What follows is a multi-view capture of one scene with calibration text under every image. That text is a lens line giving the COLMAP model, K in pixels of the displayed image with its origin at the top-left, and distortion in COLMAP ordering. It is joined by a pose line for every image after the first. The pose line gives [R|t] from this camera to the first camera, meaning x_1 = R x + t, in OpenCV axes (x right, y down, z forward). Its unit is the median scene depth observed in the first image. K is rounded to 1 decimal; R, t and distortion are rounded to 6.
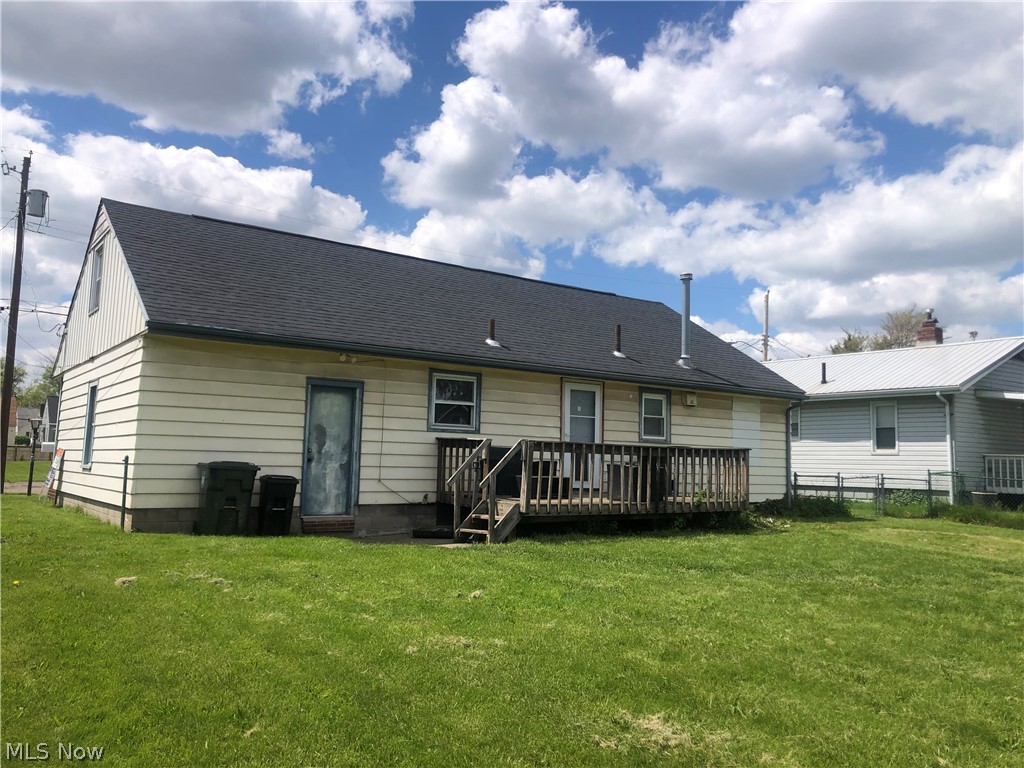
lens RADIAL K [[836.7, 0, 512.0], [0, 836.7, 384.0], [0, 0, 1]] dist [0.067838, -0.093366]
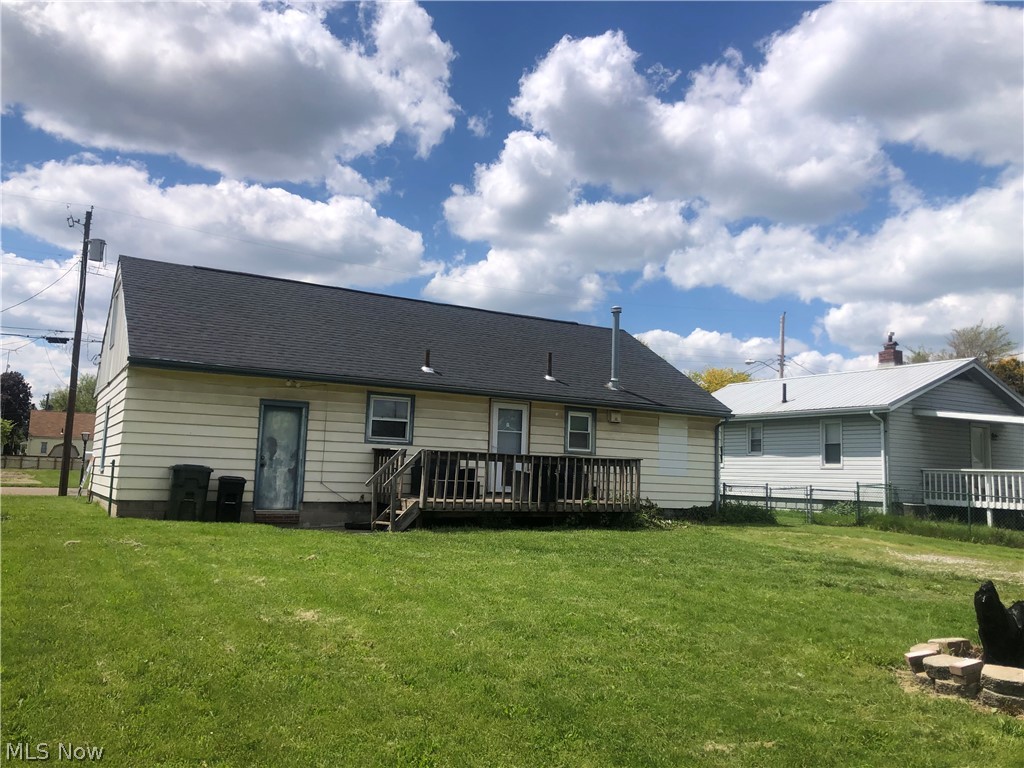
lens RADIAL K [[836.7, 0, 512.0], [0, 836.7, 384.0], [0, 0, 1]] dist [0.067838, -0.093366]
pose [[0.994975, -0.002612, -0.100086, 0.206641], [0.000479, 0.999772, -0.021333, -0.002736], [0.100119, 0.021178, 0.994750, -0.172026]]
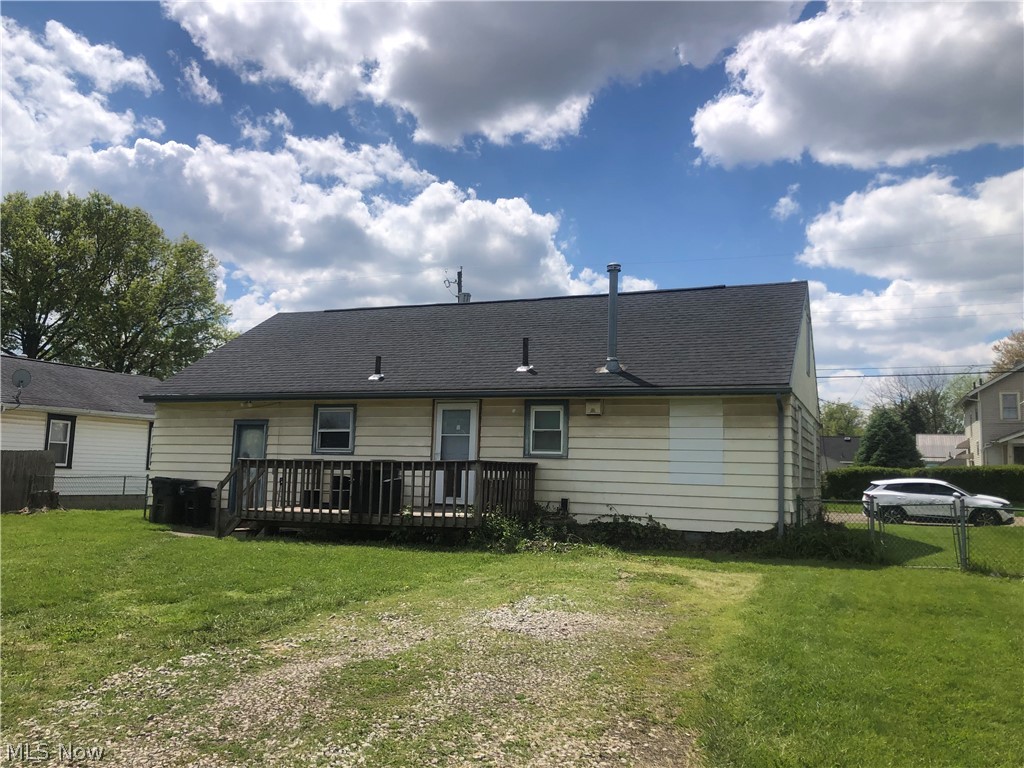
lens RADIAL K [[836.7, 0, 512.0], [0, 836.7, 384.0], [0, 0, 1]] dist [0.067838, -0.093366]
pose [[0.531408, -0.105084, -0.840573, 1.008580], [0.066557, 0.994388, -0.082237, 0.066379], [0.844497, -0.012245, 0.535420, 0.505126]]
